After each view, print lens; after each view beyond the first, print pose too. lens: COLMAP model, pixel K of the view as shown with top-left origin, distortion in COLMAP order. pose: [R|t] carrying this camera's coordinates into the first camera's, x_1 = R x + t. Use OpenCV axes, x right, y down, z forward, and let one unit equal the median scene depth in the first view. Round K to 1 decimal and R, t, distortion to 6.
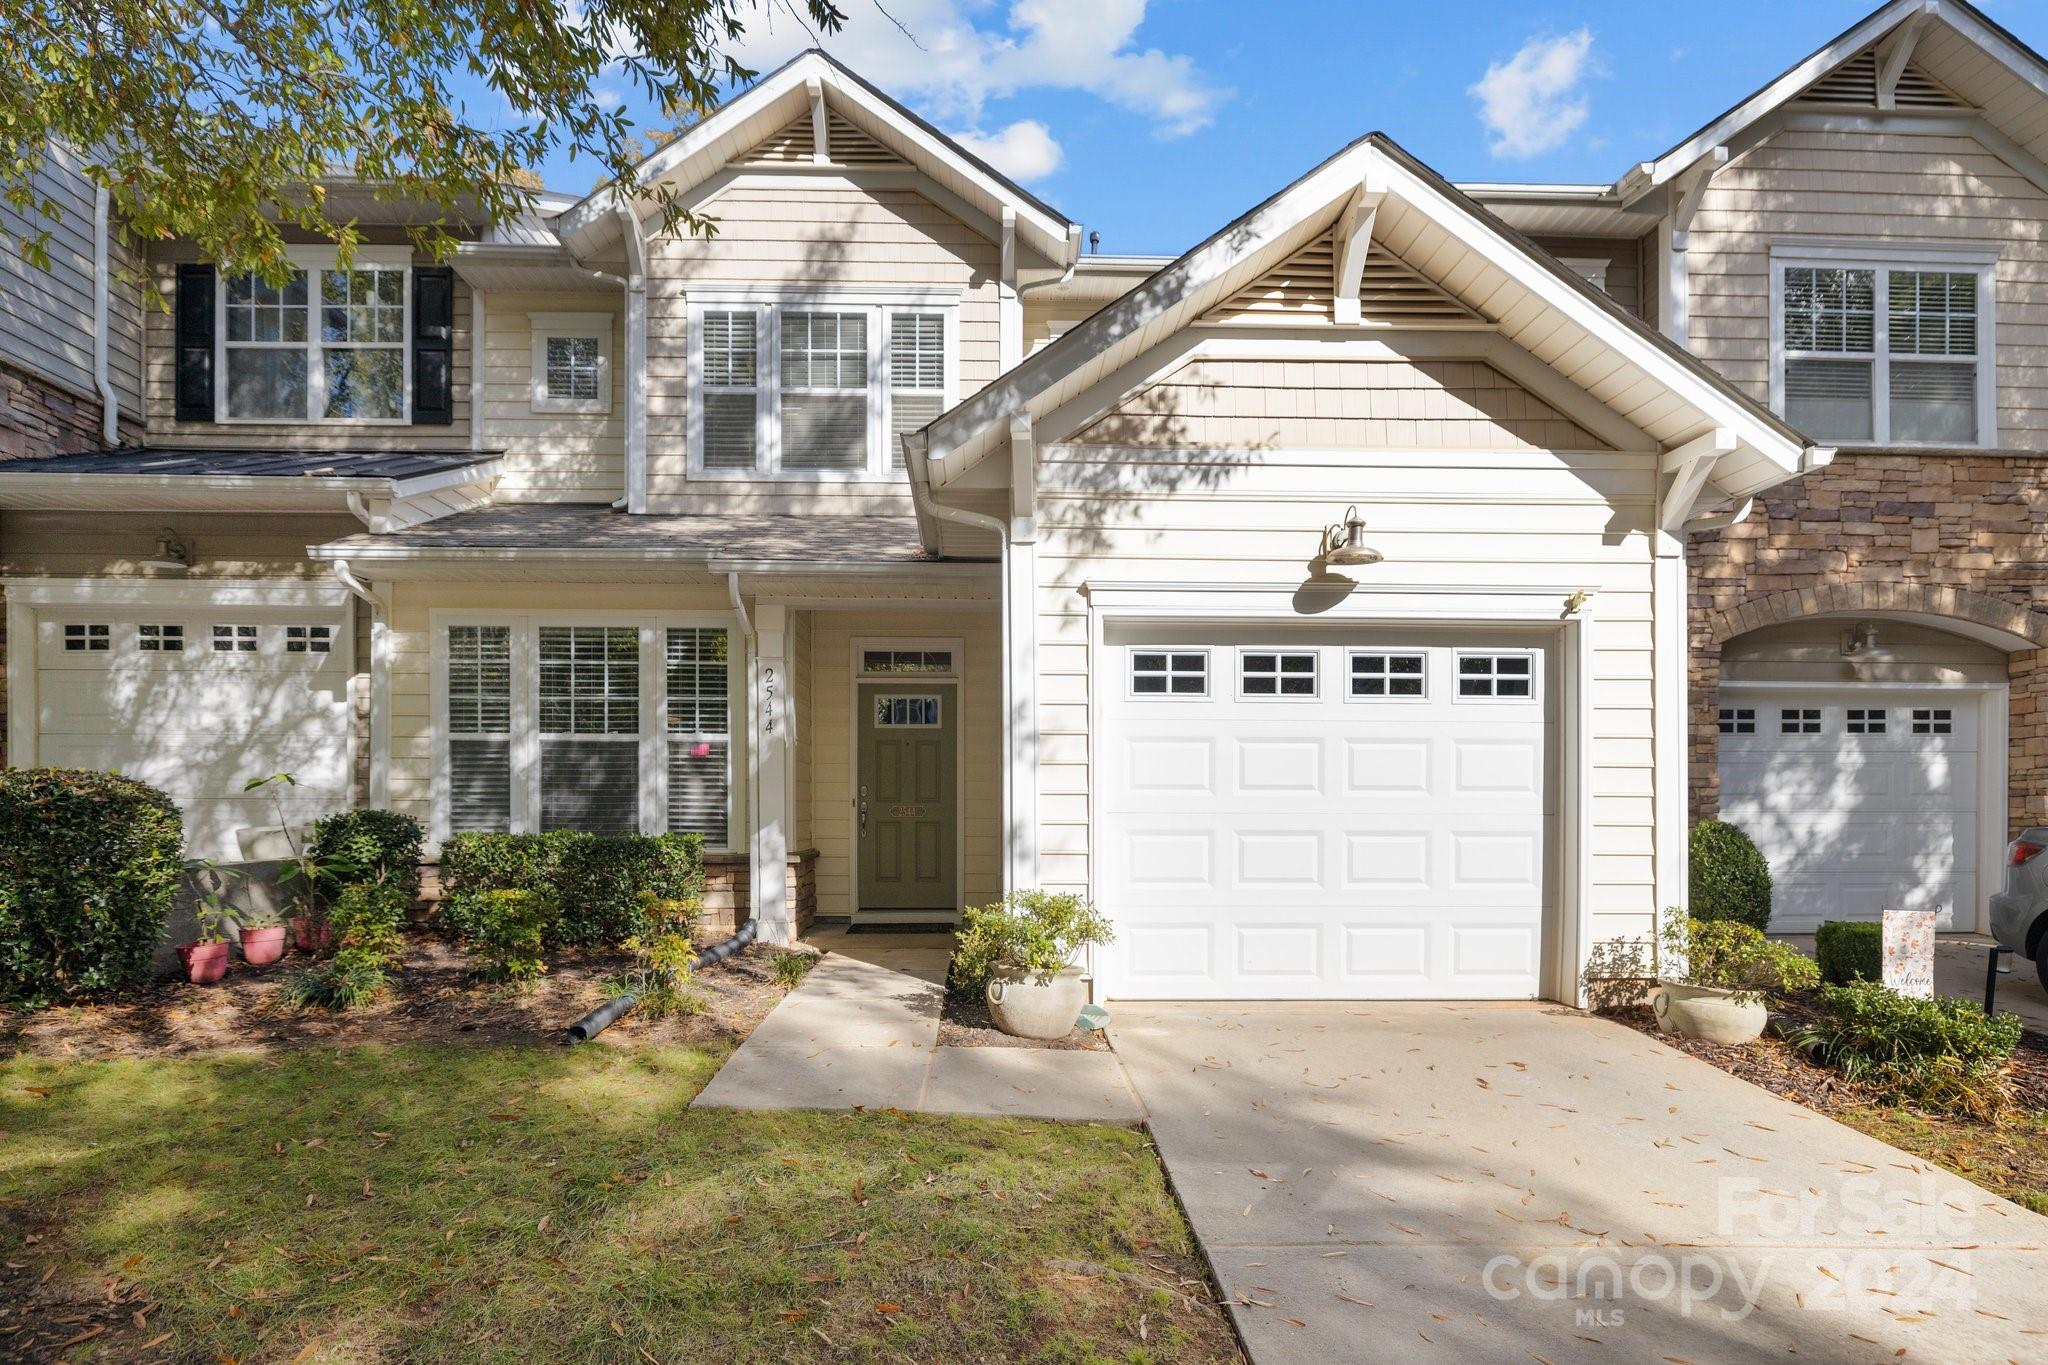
lens RADIAL K [[1083.6, 0, 1020.6], [0, 1083.6, 811.1], [0, 0, 1]] dist [-0.007229, 0.000452]
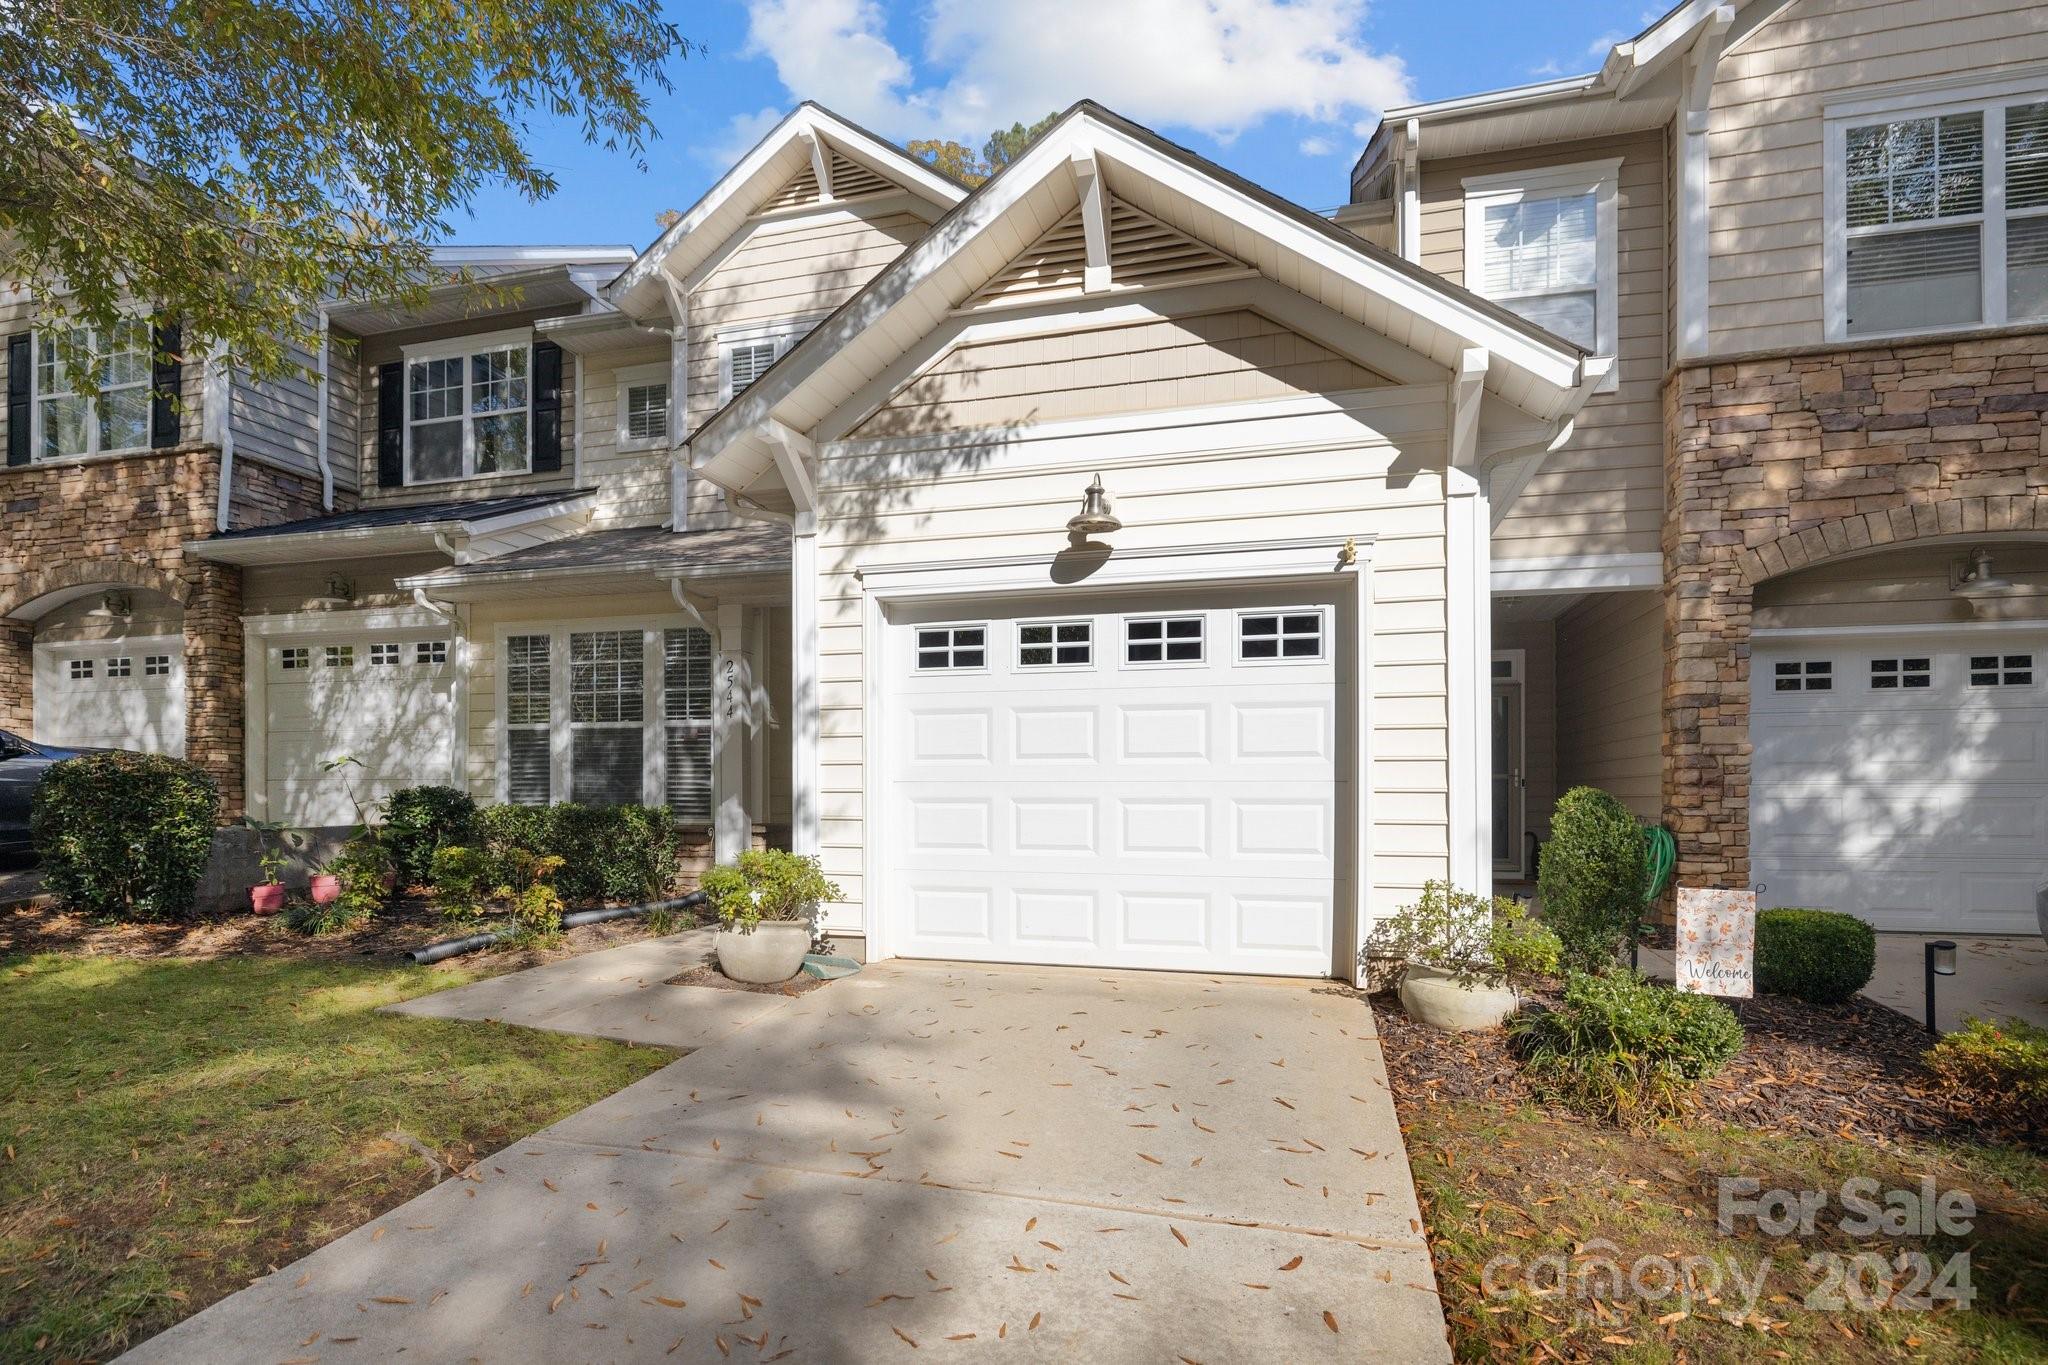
lens RADIAL K [[1060.9, 0, 978.7], [0, 1060.9, 798.6], [0, 0, 1]] dist [-0.007045, 0.000233]
pose [[0.951692, -0.001392, -0.307050, 0.338281], [0.001249, 0.999999, -0.000662, 0.013339], [0.307051, 0.000247, 0.951693, 0.021354]]
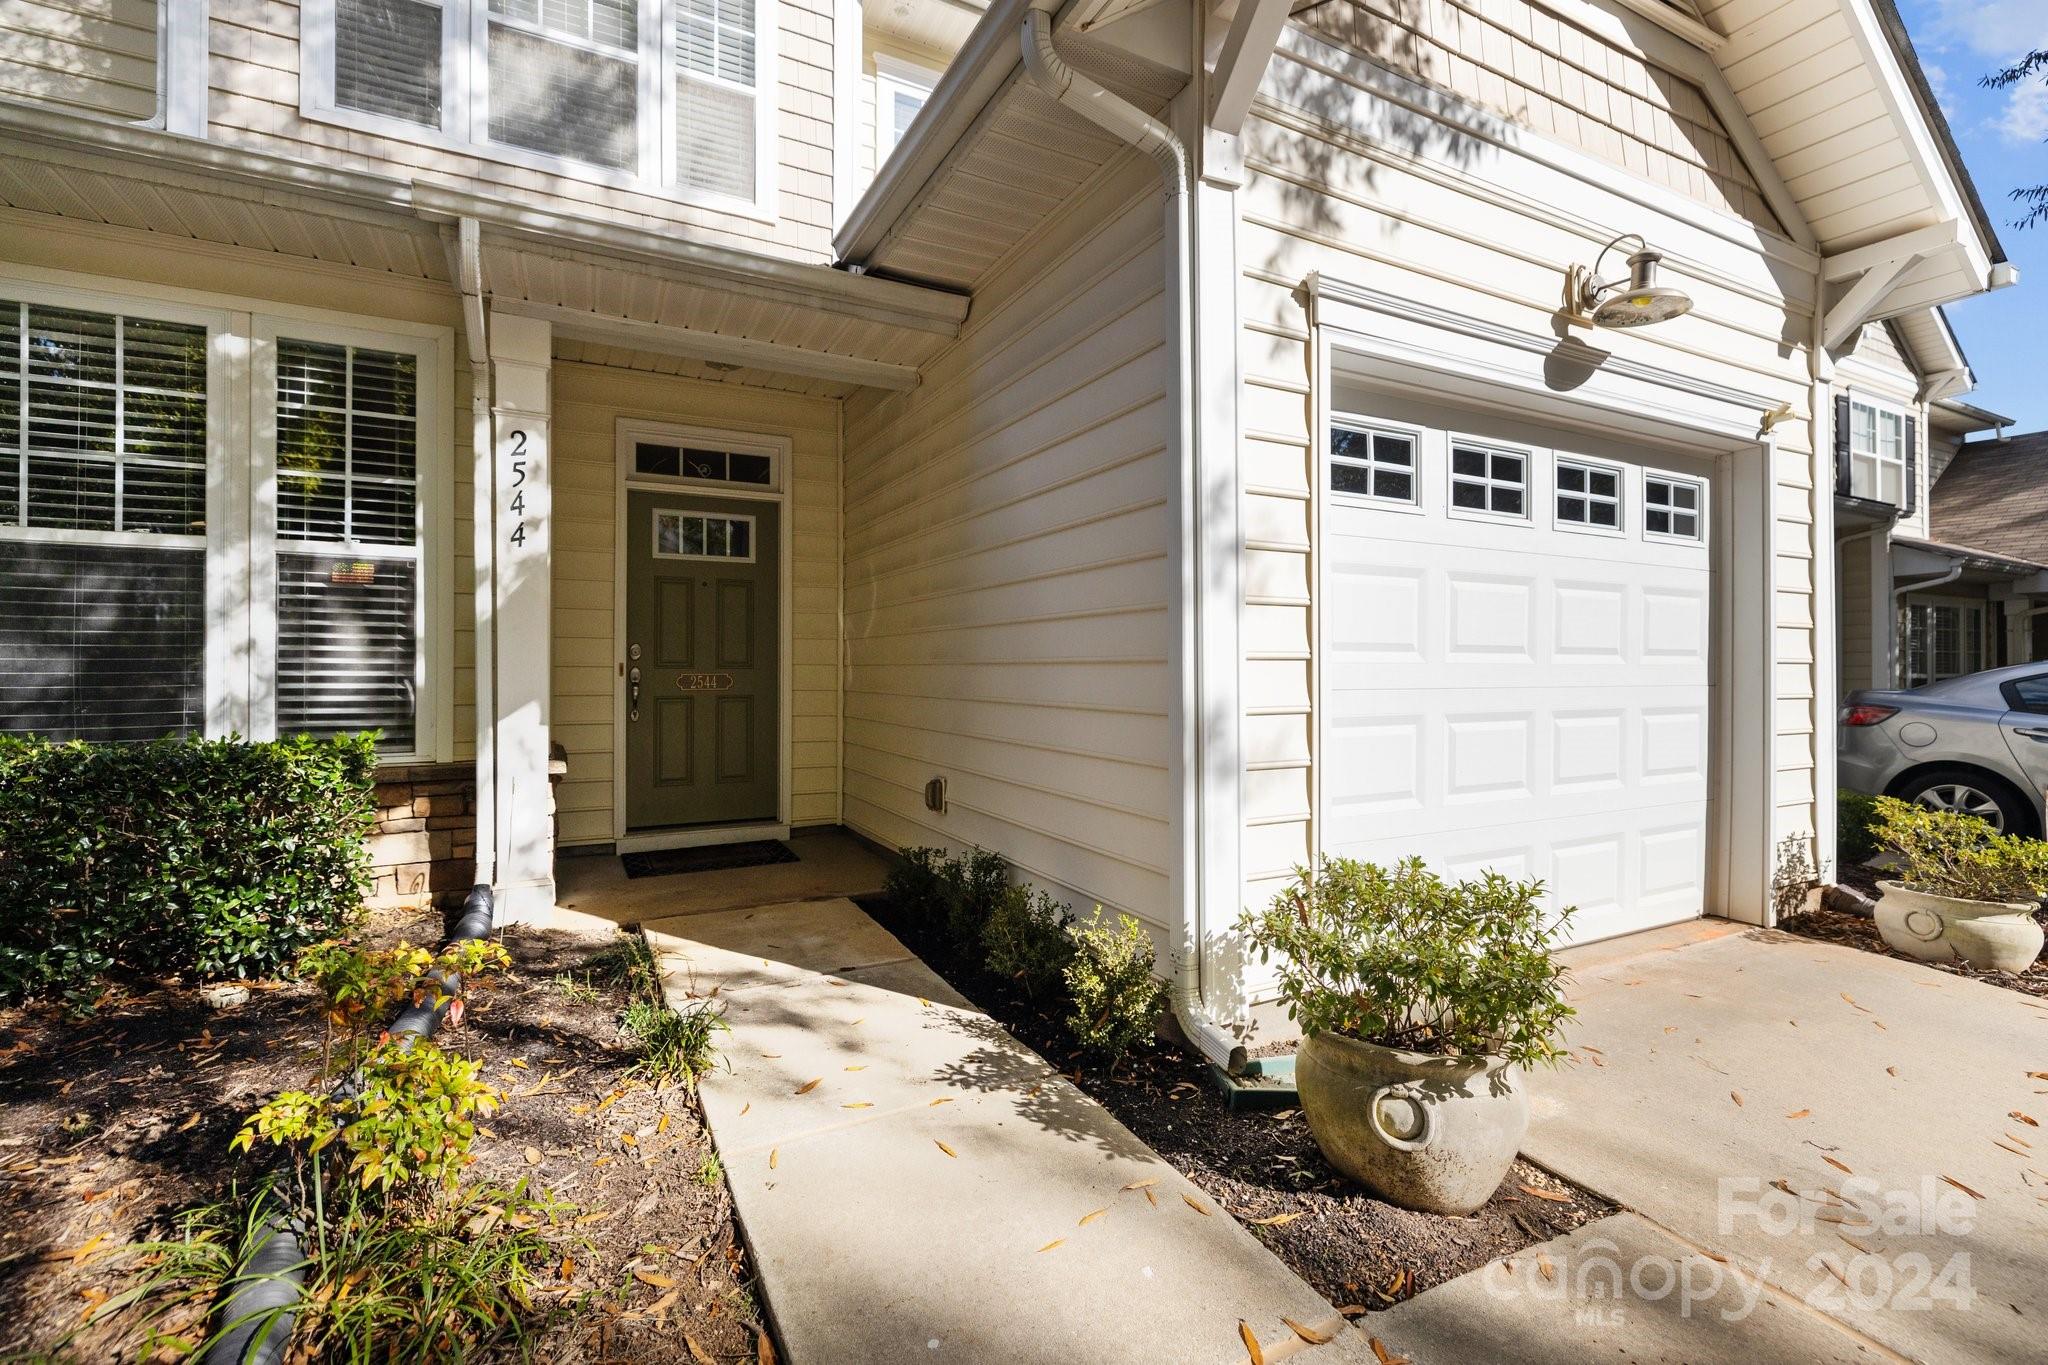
lens RADIAL K [[906.5, 0, 1051.0], [0, 906.5, 663.7], [0, 0, 1]] dist [0.001328, 0.000388]
pose [[0.899087, 0.000537, 0.437770, -0.179839], [0.003364, 0.999961, -0.008135, -0.006511], [-0.437757, 0.008787, 0.899050, 0.436318]]
